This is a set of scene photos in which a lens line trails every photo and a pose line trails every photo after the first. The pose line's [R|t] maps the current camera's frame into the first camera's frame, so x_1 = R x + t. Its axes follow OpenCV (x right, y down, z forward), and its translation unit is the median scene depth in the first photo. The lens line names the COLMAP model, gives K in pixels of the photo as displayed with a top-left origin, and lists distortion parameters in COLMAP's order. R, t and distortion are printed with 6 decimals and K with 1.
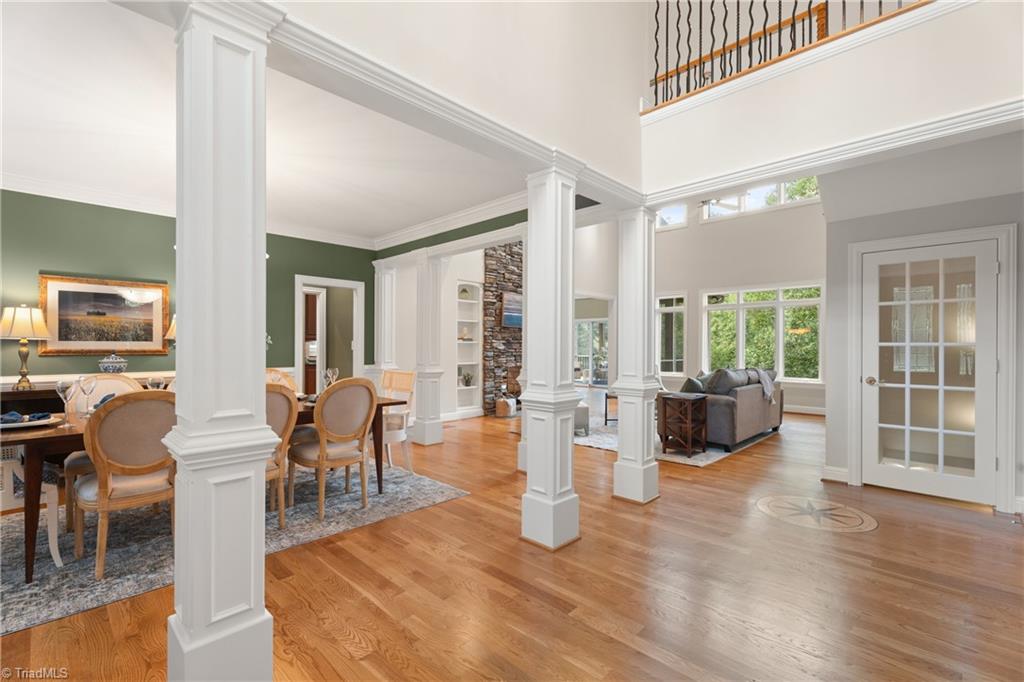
lens RADIAL K [[454.4, 0, 512.9], [0, 454.4, 345.4], [0, 0, 1]] dist [0.004761, 0.000669]
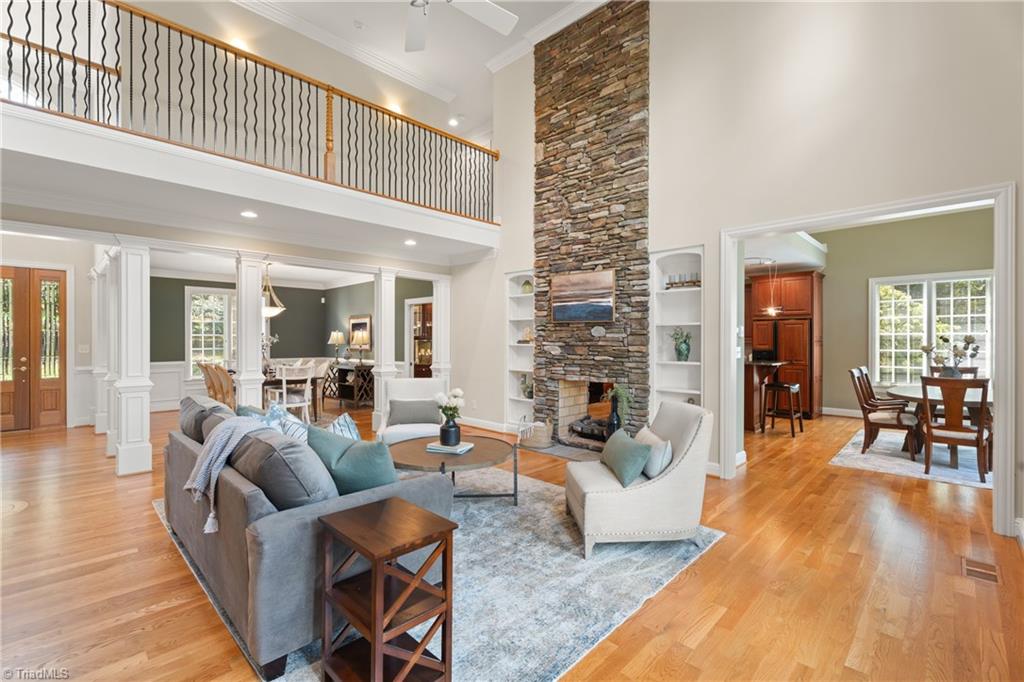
lens RADIAL K [[454.4, 0, 506.3], [0, 454.4, 340.5], [0, 0, 1]] dist [0.004761, 0.000669]
pose [[-0.001178, -0.005249, -0.999986, 0.699119], [-0.001665, 0.999985, -0.005247, -0.009838], [0.999998, 0.001658, -0.001187, 0.930809]]
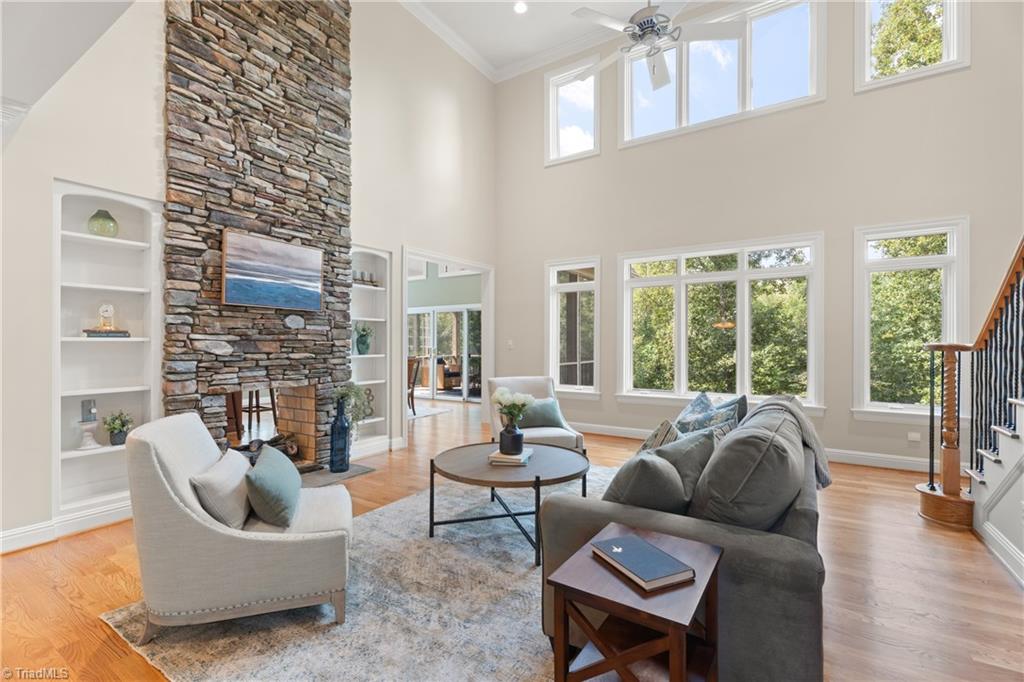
lens RADIAL K [[454.4, 0, 512.4], [0, 454.4, 341.2], [0, 0, 1]] dist [0.004761, 0.000669]
pose [[0.979292, -0.002864, 0.202434, 0.168265], [0.002881, 0.999996, 0.000206, -0.004120], [-0.202434, 0.000381, 0.979296, 0.498463]]
